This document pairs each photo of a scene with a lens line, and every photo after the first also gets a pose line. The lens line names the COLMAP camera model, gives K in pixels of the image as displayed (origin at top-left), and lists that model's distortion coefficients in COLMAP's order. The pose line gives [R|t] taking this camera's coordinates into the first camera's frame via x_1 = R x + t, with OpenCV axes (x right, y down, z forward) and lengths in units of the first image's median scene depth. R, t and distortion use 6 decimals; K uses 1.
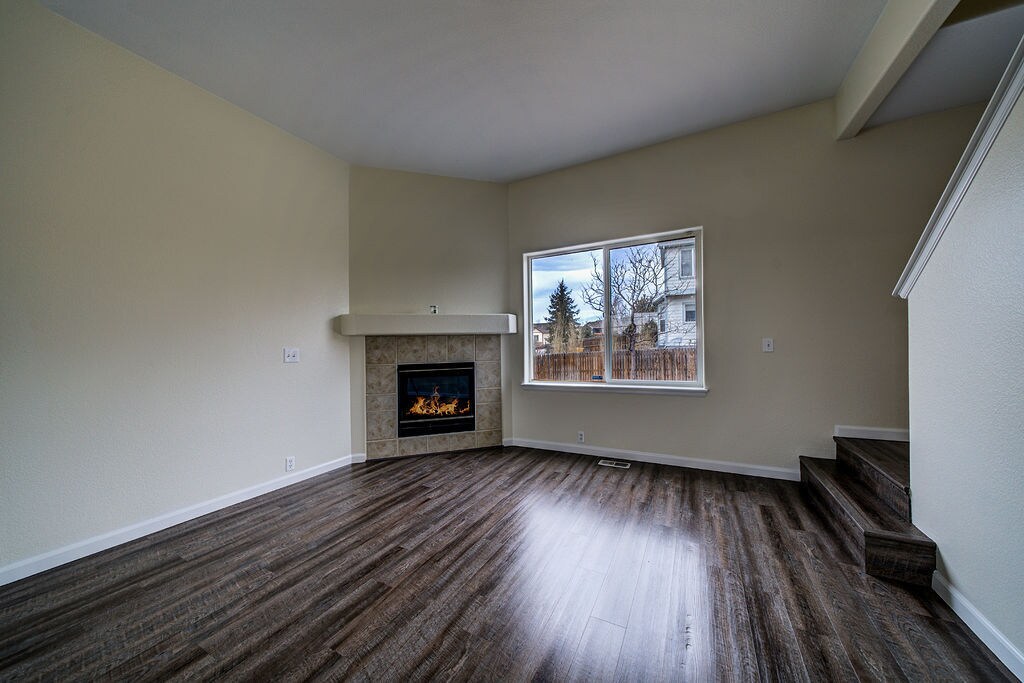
lens RADIAL K [[347.5, 0, 504.6], [0, 347.5, 339.4], [0, 0, 1]] dist [0.000471, 0.000004]
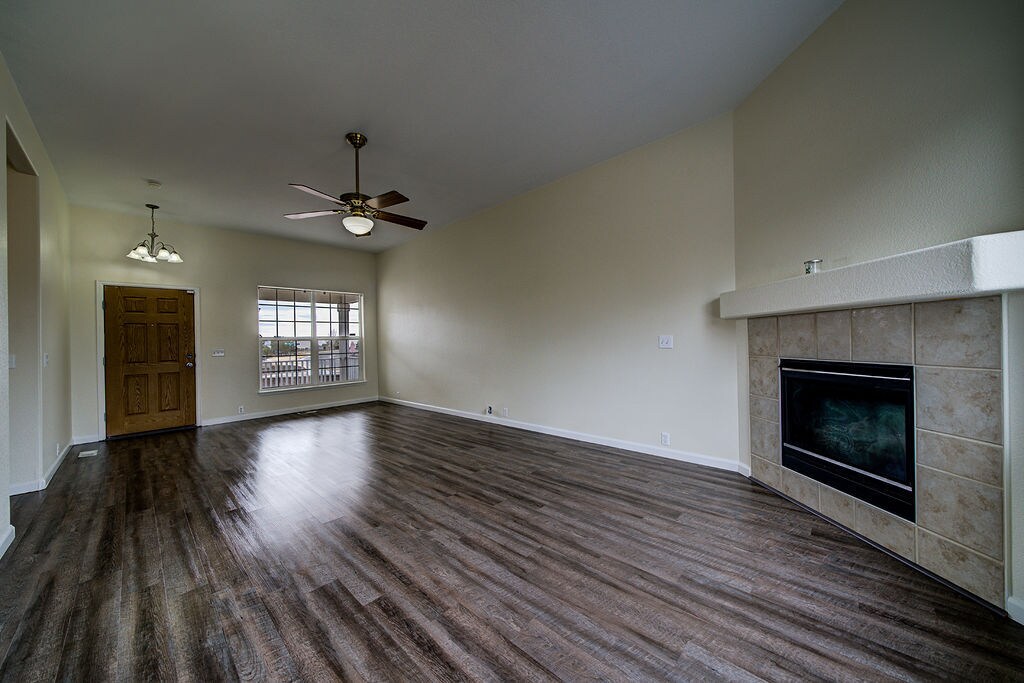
lens RADIAL K [[347.5, 0, 504.6], [0, 347.5, 339.4], [0, 0, 1]] dist [0.000471, 0.000004]
pose [[-0.243615, 0.020974, -0.969645, 0.489900], [0.050118, 0.998703, 0.009010, 0.002625], [0.968576, -0.046401, -0.244350, 0.661065]]
